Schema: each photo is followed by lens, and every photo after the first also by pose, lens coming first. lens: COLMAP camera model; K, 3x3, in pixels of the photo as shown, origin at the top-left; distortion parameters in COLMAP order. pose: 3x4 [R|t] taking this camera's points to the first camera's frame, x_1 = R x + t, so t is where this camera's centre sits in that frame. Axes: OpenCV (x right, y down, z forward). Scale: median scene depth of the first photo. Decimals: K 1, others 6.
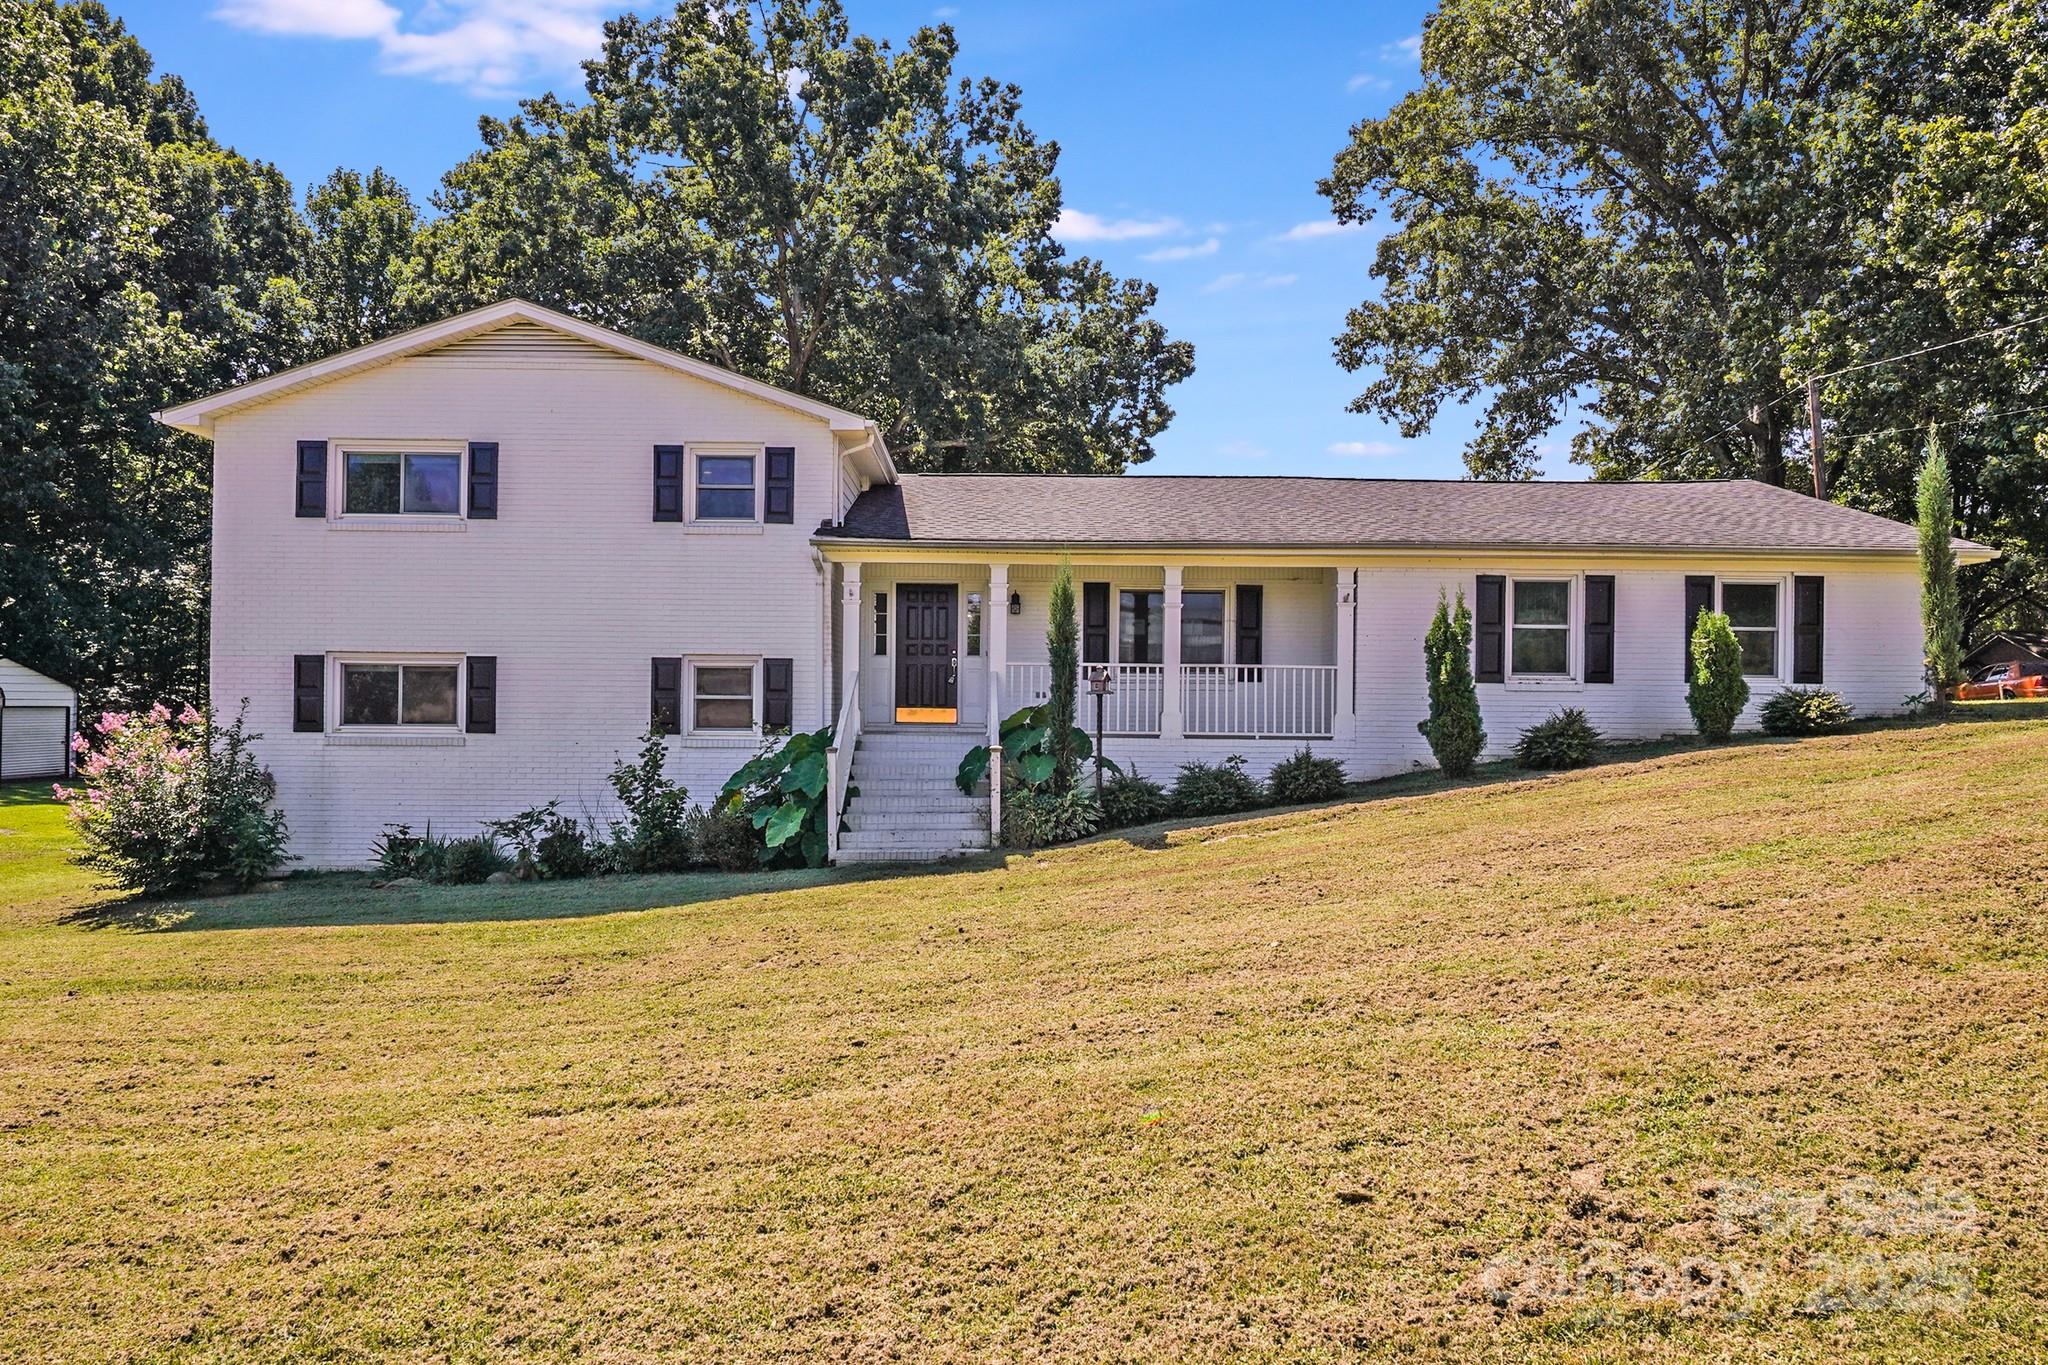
lens RADIAL K [[1280.0, 0, 1034.2], [0, 1280.0, 672.7], [0, 0, 1]] dist [-0.009255, -0.002404]
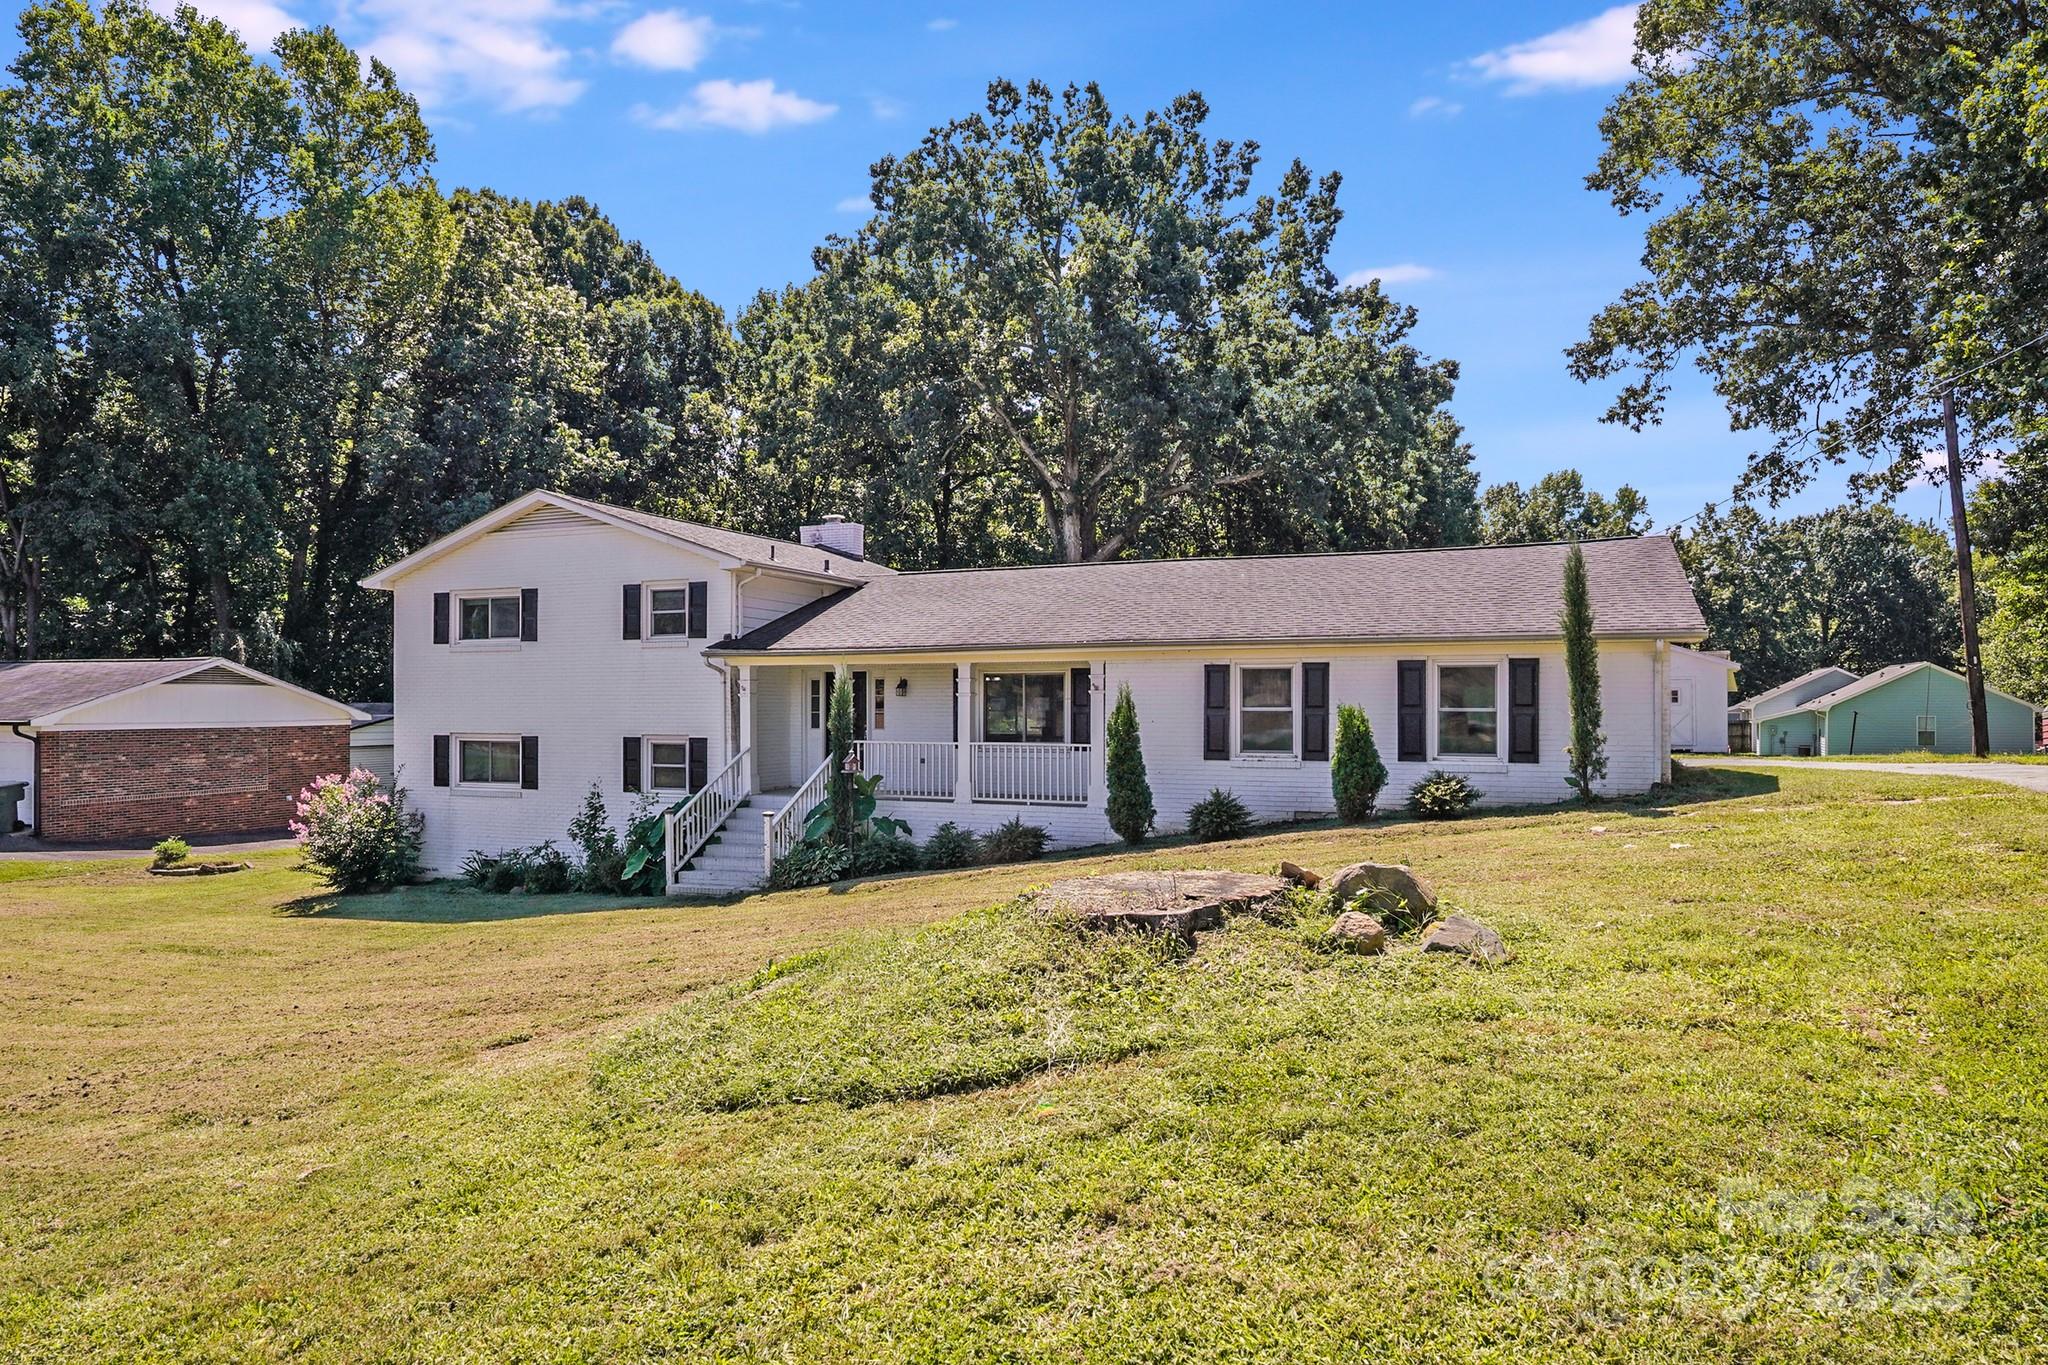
lens RADIAL K [[1280.0, 0, 1034.2], [0, 1280.0, 672.7], [0, 0, 1]] dist [-0.009255, -0.002404]
pose [[0.916417, -0.018651, -0.399791, 0.668473], [0.019658, 0.999806, -0.001582, -0.070651], [0.399742, -0.006409, 0.916605, -0.101112]]
